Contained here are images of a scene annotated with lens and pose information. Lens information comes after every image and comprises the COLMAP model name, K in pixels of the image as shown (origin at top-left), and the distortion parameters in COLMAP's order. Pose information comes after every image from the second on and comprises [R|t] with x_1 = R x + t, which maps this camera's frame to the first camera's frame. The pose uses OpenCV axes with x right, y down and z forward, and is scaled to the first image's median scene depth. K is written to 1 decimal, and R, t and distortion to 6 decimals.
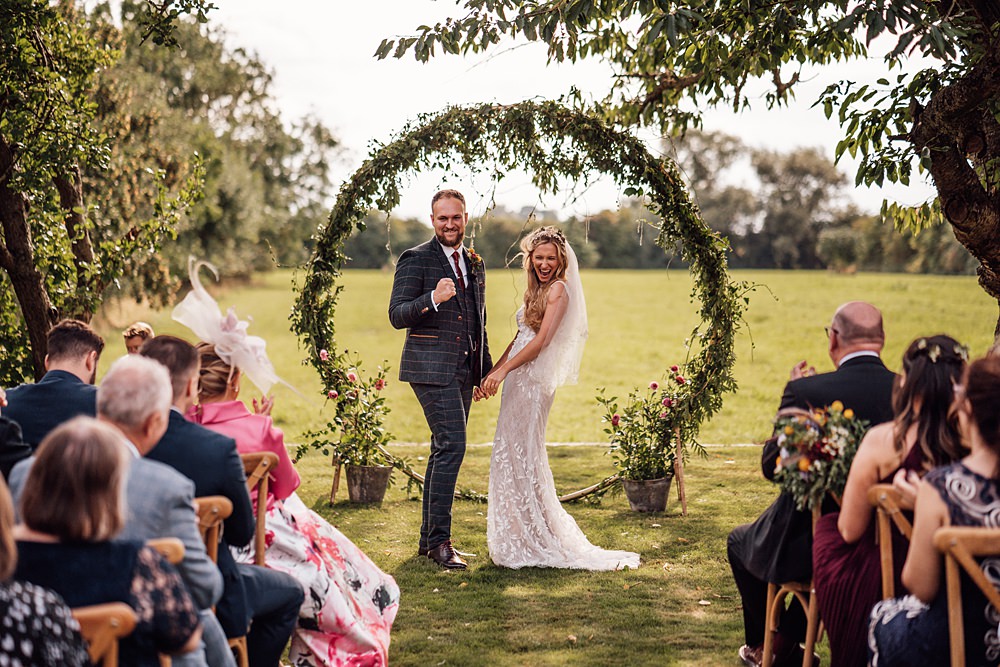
lens RADIAL K [[2451.8, 0, 499.3], [0, 2451.8, 356.8], [0, 0, 1]] dist [0.379693, -0.275149]
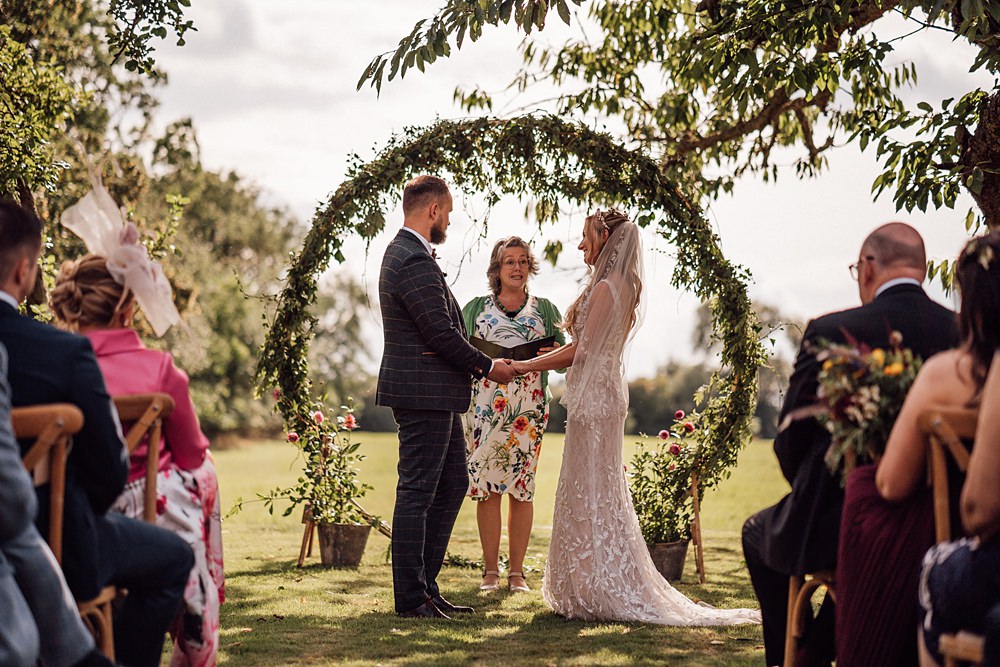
lens RADIAL K [[2387.8, 0, 517.3], [0, 2387.8, 332.8], [0, 0, 1]] dist [0.428022, -0.410234]
pose [[0.999857, 0.012795, -0.011082, 0.018286], [-0.013777, 0.995512, -0.093628, 0.056131], [0.009835, 0.093767, 0.995546, 0.139453]]
